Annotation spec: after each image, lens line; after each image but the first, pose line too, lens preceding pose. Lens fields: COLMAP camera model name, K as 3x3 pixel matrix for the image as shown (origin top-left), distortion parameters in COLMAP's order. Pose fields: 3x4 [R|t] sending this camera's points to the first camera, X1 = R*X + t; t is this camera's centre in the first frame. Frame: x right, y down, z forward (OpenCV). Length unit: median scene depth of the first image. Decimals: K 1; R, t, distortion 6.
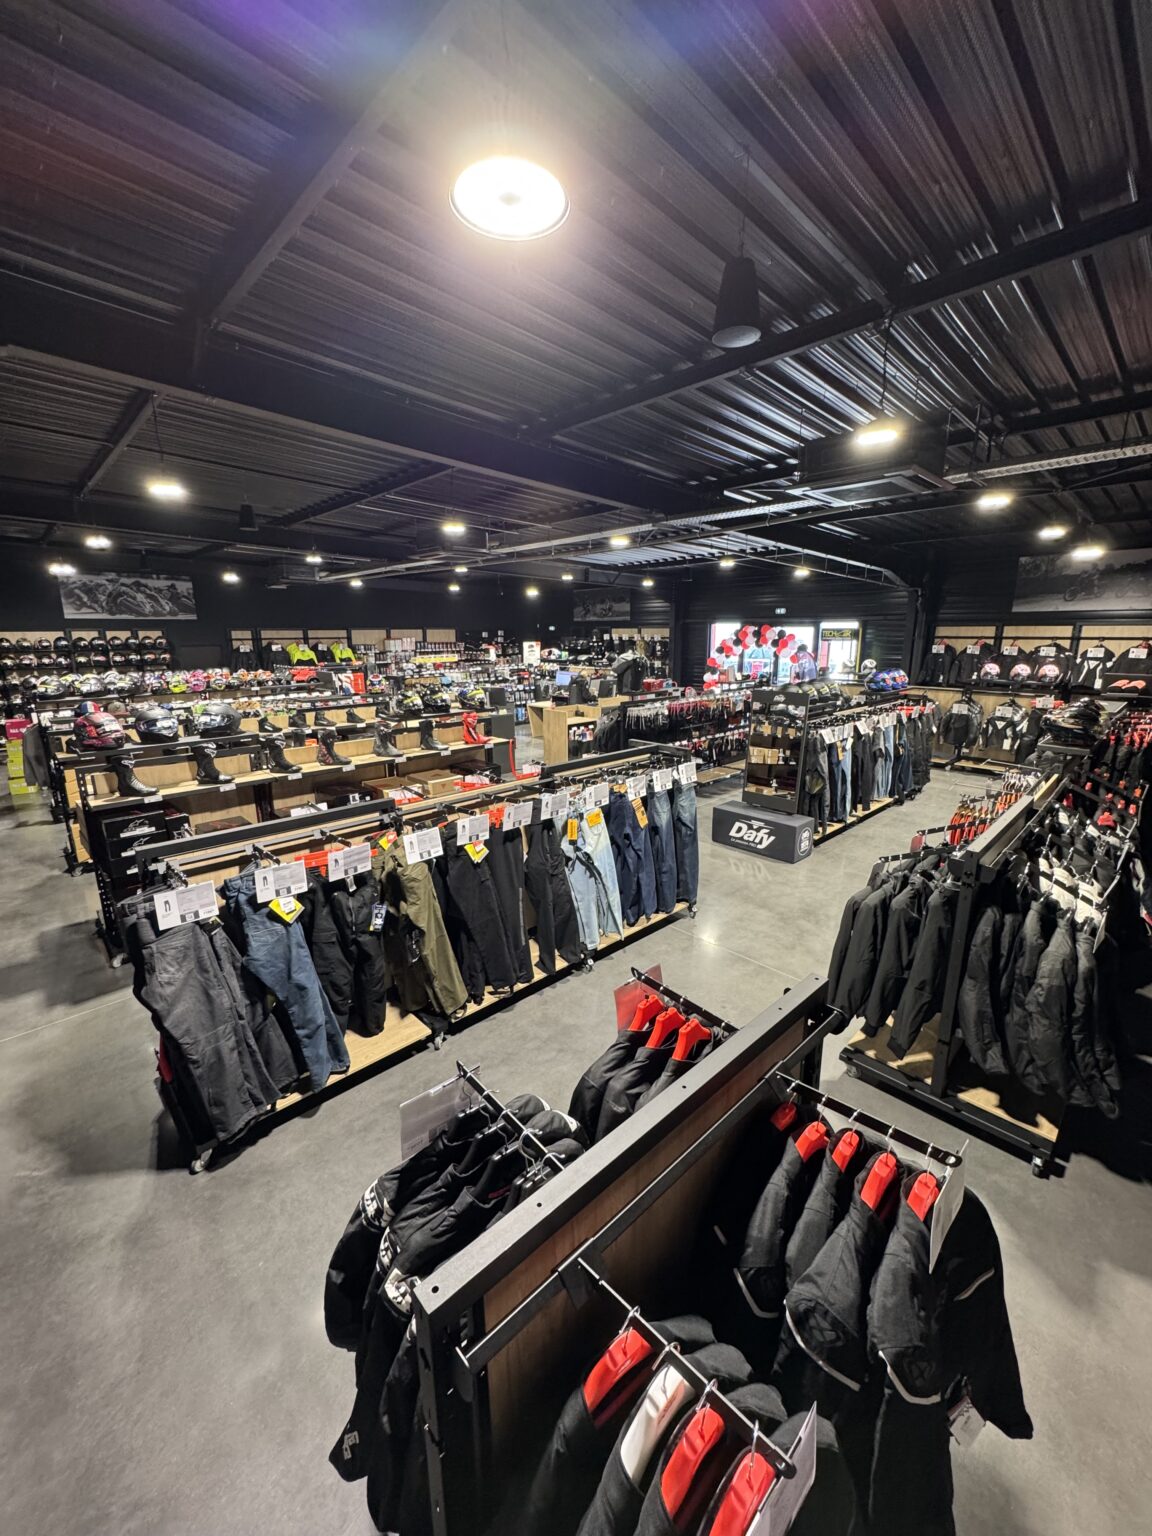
lens RADIAL K [[619.2, 0, 569.3], [0, 619.2, 762.9], [0, 0, 1]] dist [0.019577, -0.000172]
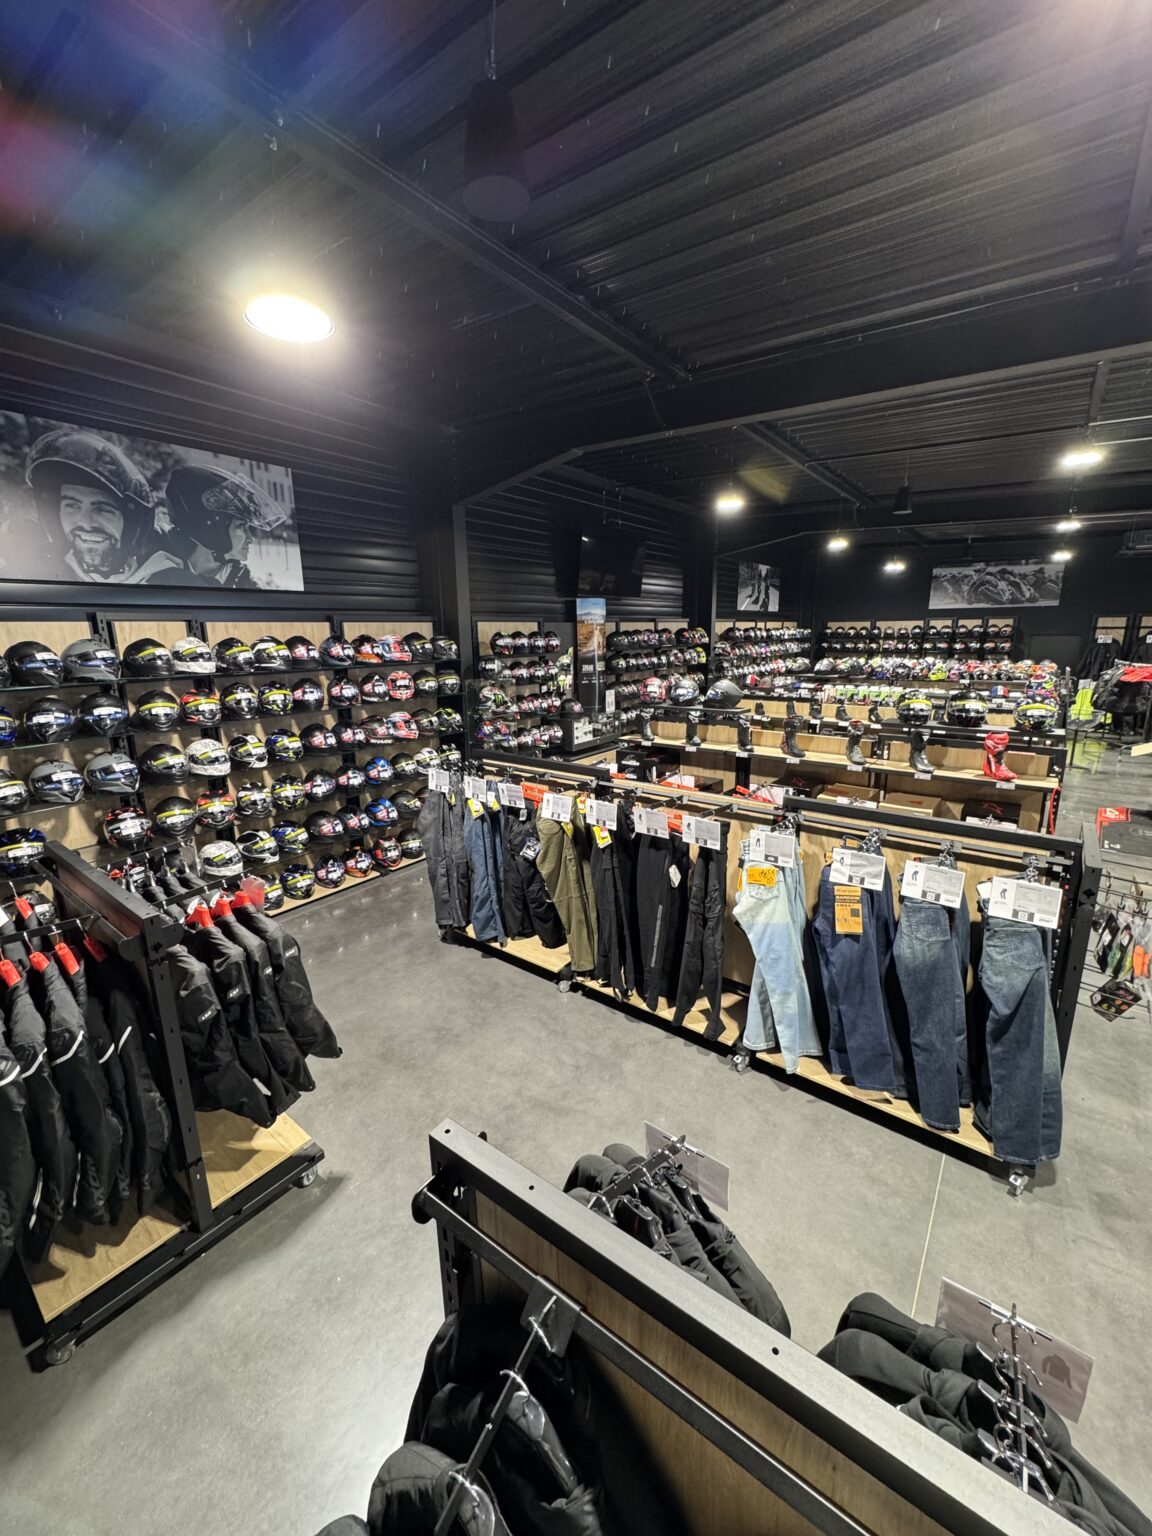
lens RADIAL K [[619.2, 0, 584.9], [0, 619.2, 758.0], [0, 0, 1]] dist [0.019577, -0.000172]
pose [[0.184428, 0.211264, -0.959872, 0.227179], [-0.201388, 0.964026, 0.173484, -0.043396], [0.961992, 0.161312, 0.220340, 0.209774]]
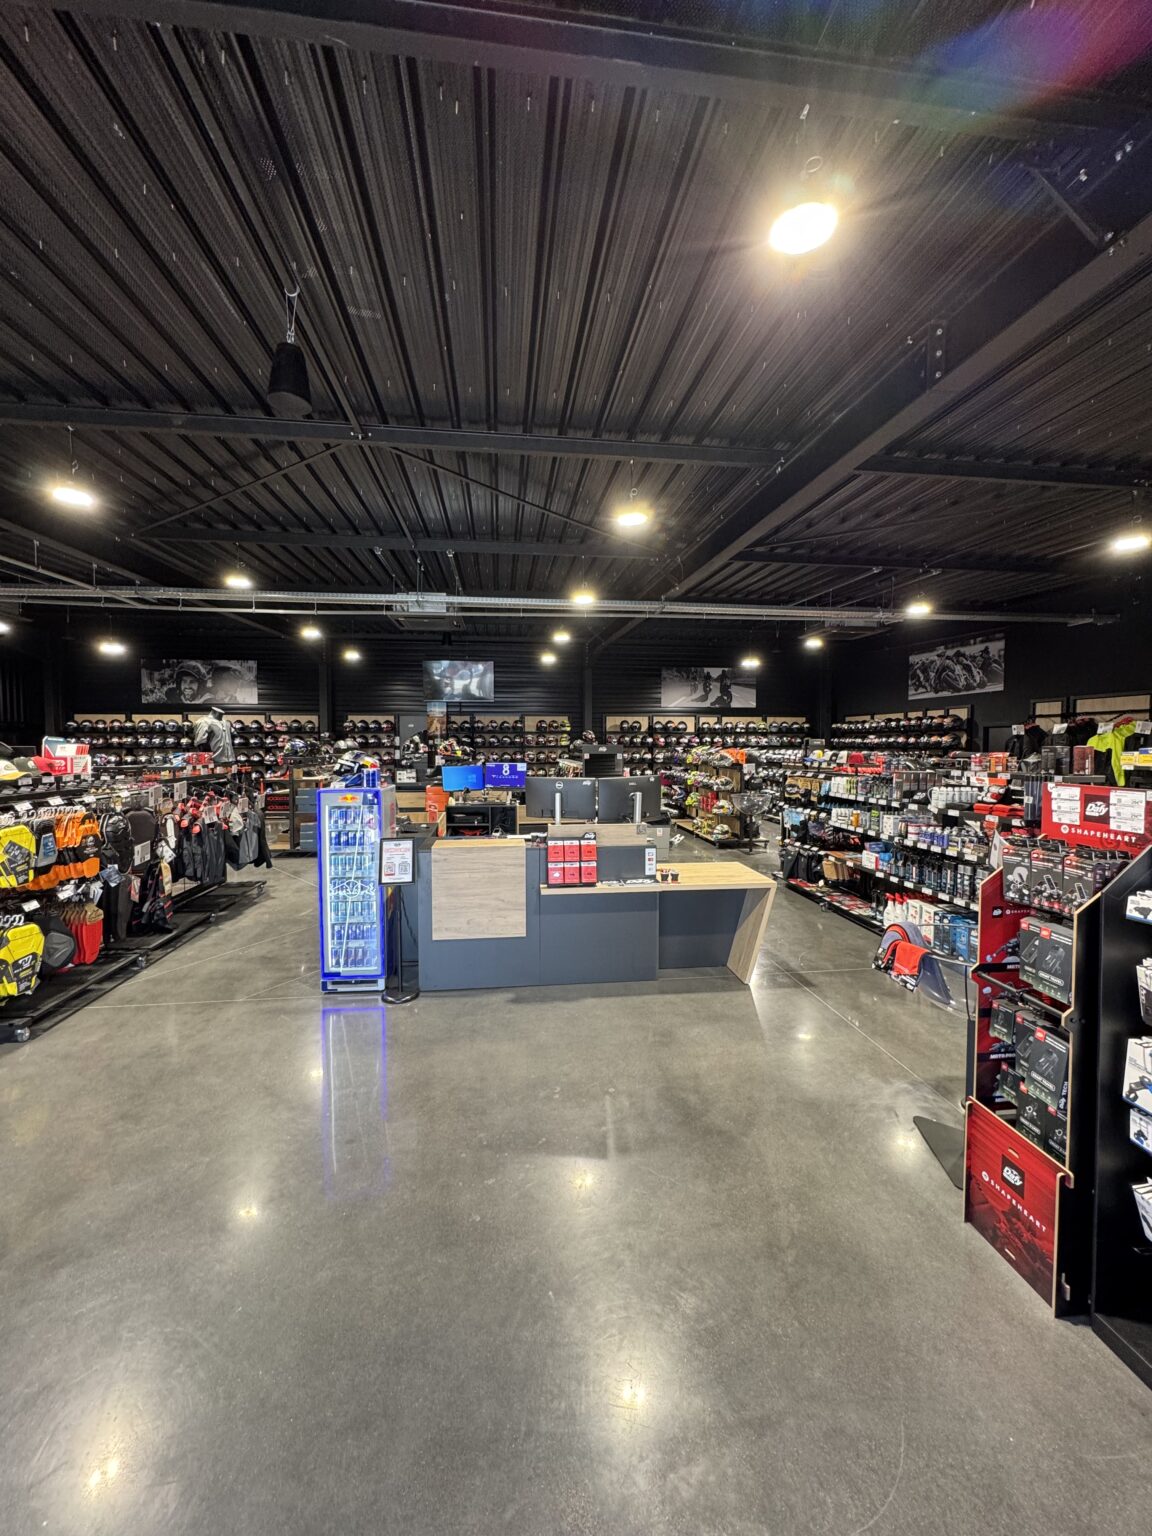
lens RADIAL K [[619.2, 0, 582.5], [0, 619.2, 767.9], [0, 0, 1]] dist [0.019577, -0.000172]
pose [[-0.584895, 0.047417, -0.809722, 0.332462], [-0.164738, 0.970538, 0.175832, -0.223567], [0.794204, 0.236235, -0.559851, 1.227210]]
